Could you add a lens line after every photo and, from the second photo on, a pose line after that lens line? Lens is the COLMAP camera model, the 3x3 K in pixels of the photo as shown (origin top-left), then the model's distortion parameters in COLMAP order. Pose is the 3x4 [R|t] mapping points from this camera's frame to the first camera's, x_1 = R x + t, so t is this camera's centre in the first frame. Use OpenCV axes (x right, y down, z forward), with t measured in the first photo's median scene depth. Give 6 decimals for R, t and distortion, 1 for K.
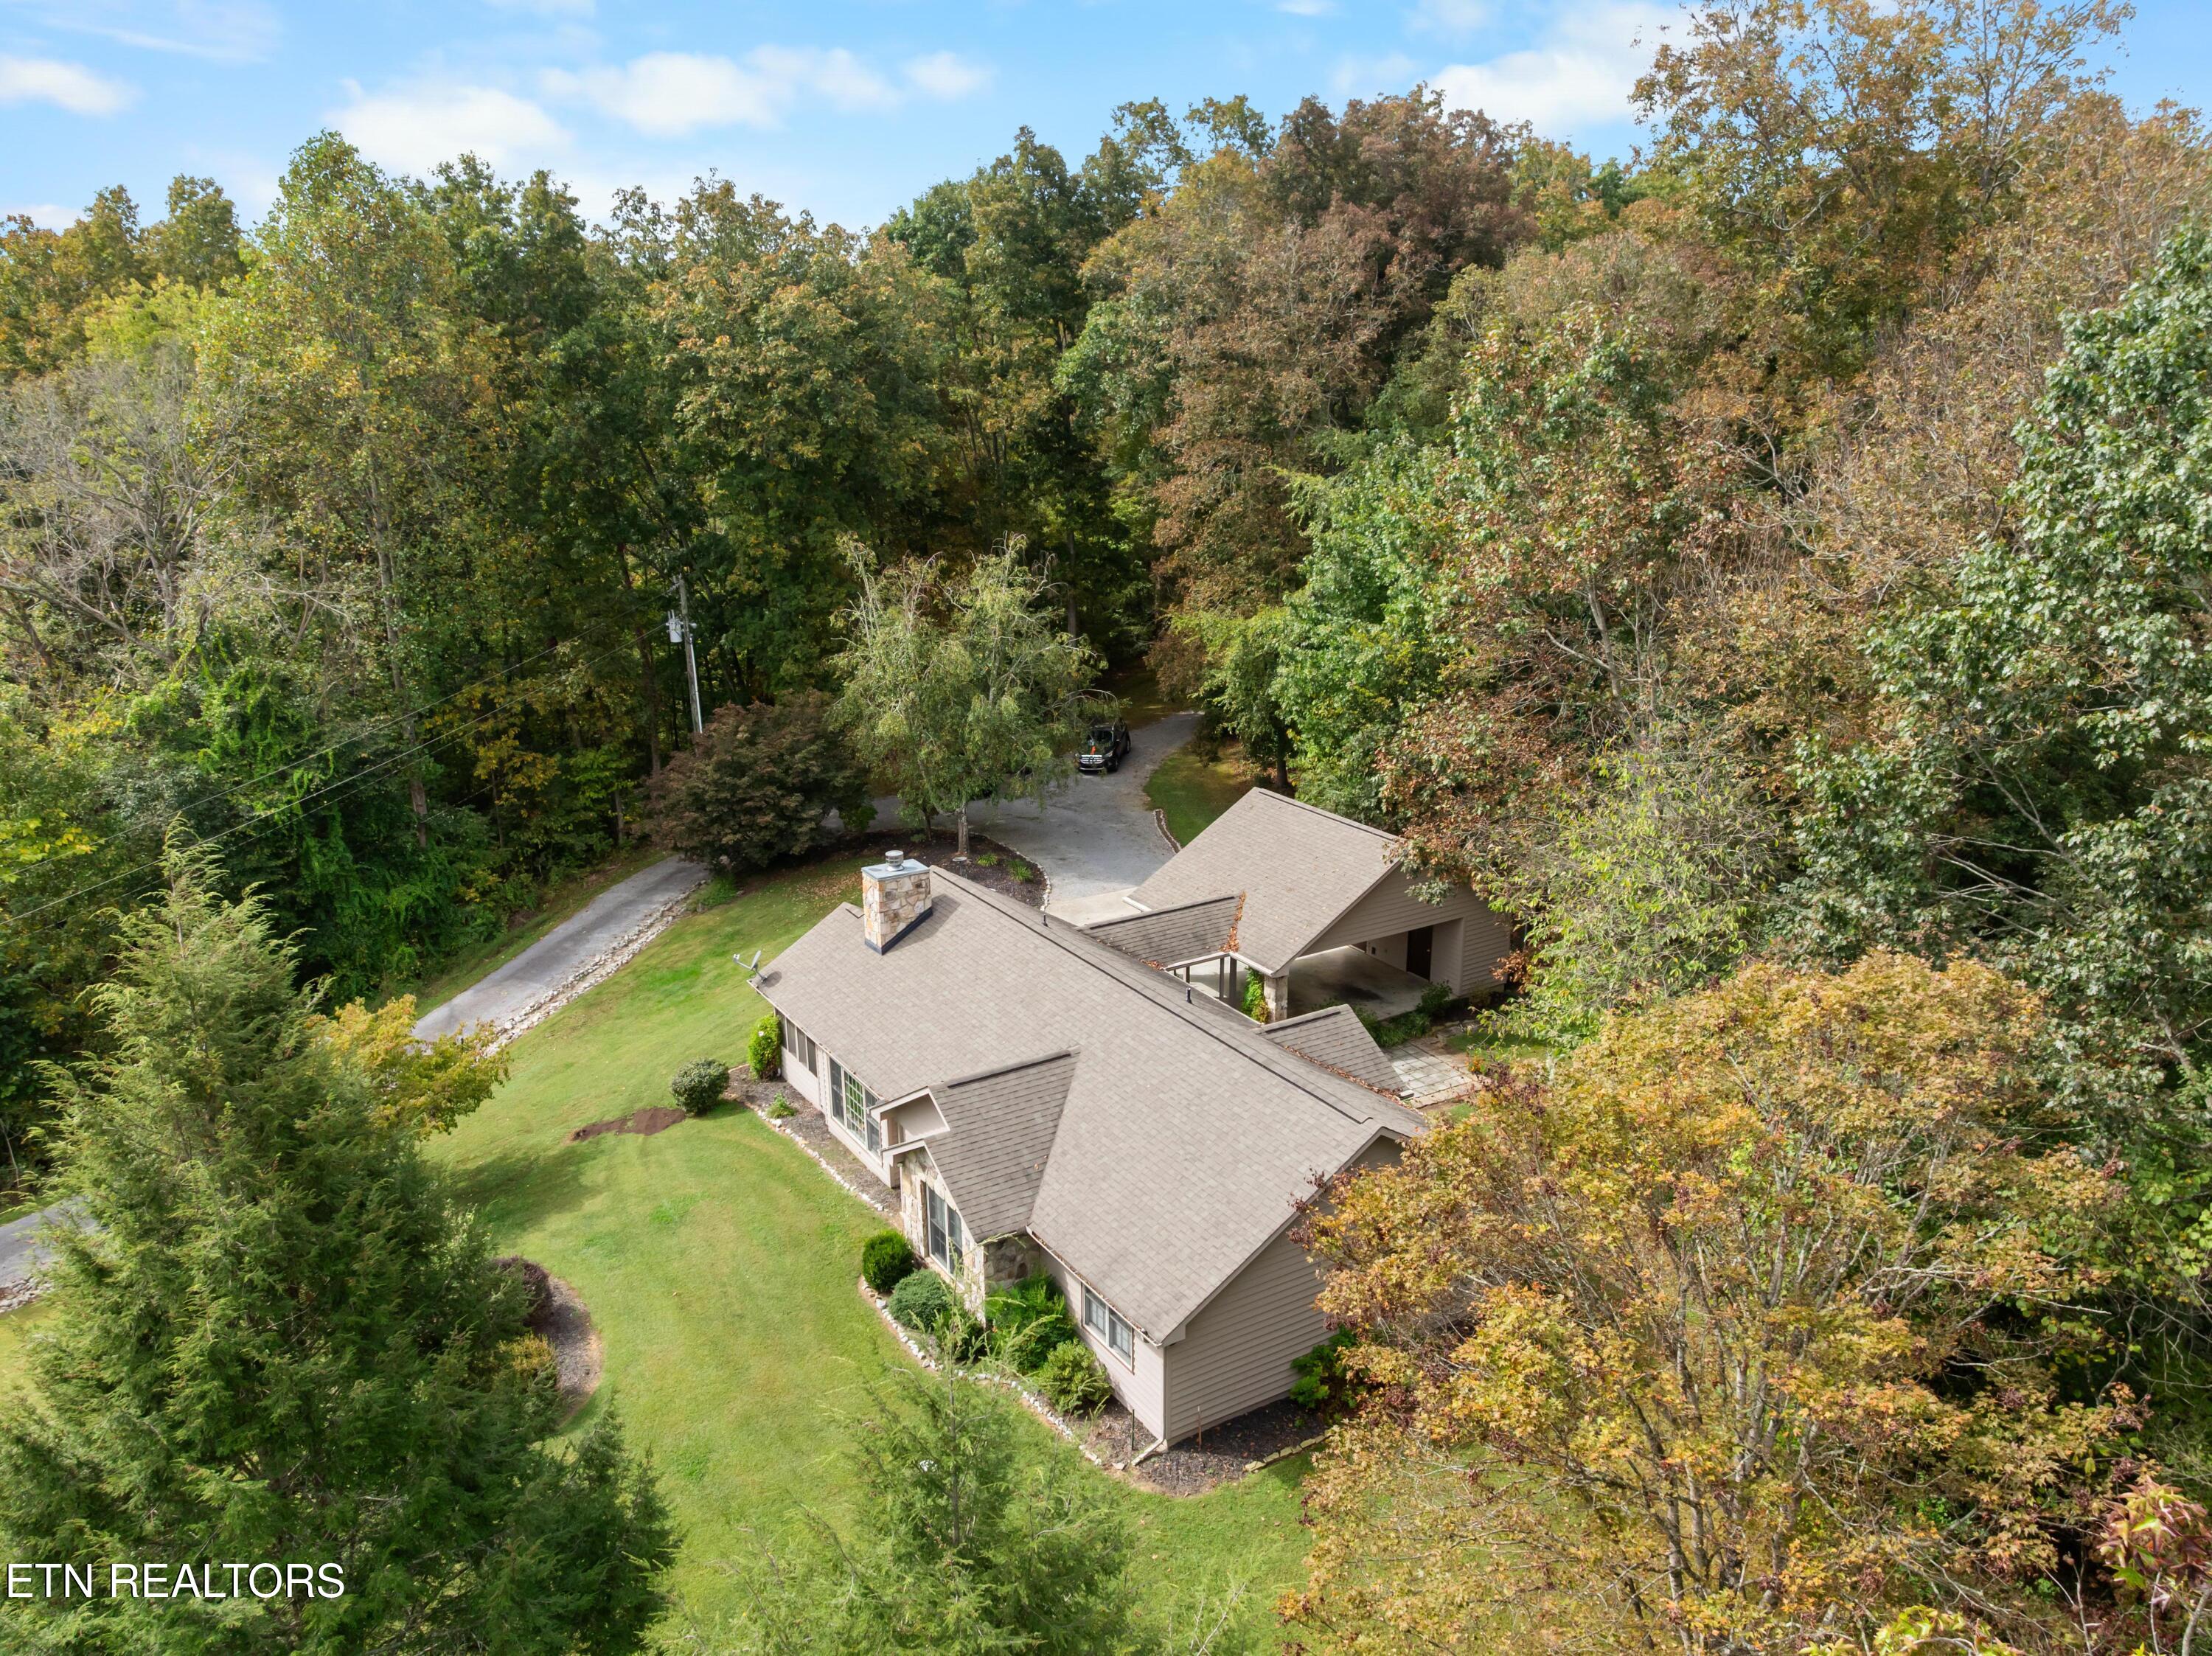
lens RADIAL K [[1608.5, 0, 1106.0], [0, 1608.5, 828.0], [0, 0, 1]] dist [-0.039391, 0.002634]
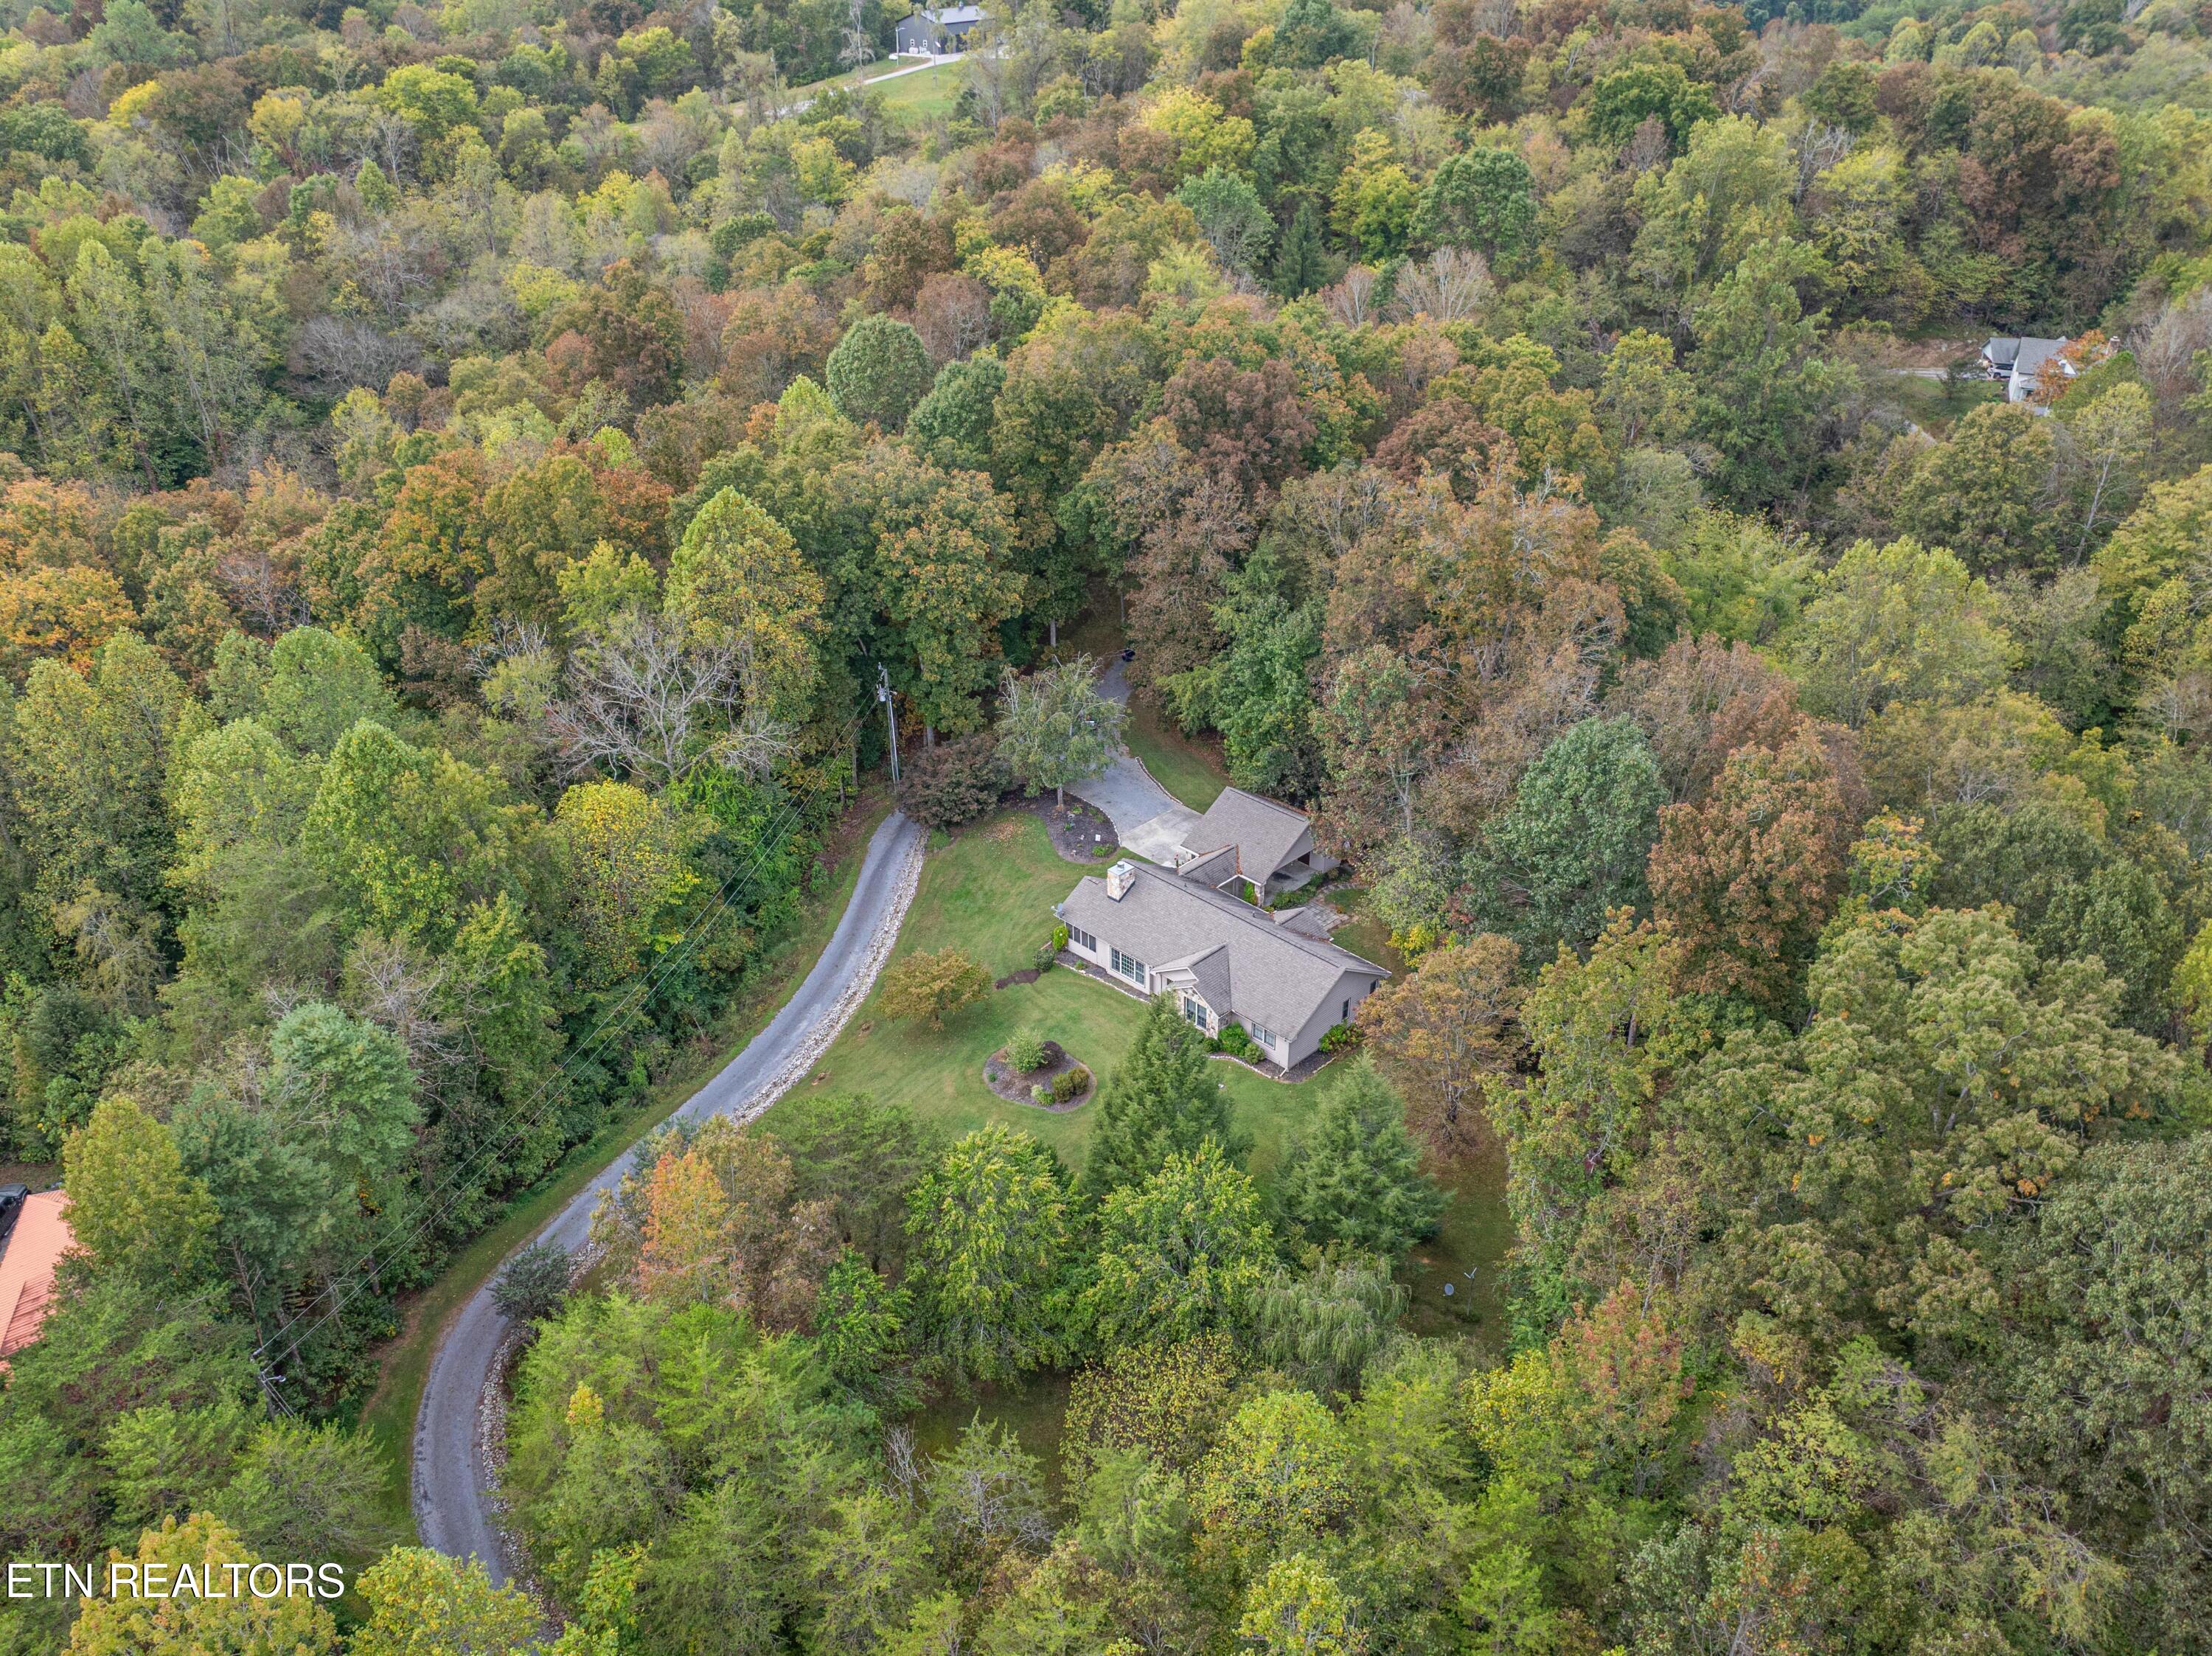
lens RADIAL K [[1798.3, 0, 1014.3], [0, 1798.3, 847.4], [0, 0, 1]] dist [-0.032394, -0.013185]
pose [[0.979957, -0.118621, 0.160043, -0.737201], [0.076333, 0.965660, 0.248342, -0.713226], [-0.184005, -0.231148, 0.955360, -1.629663]]
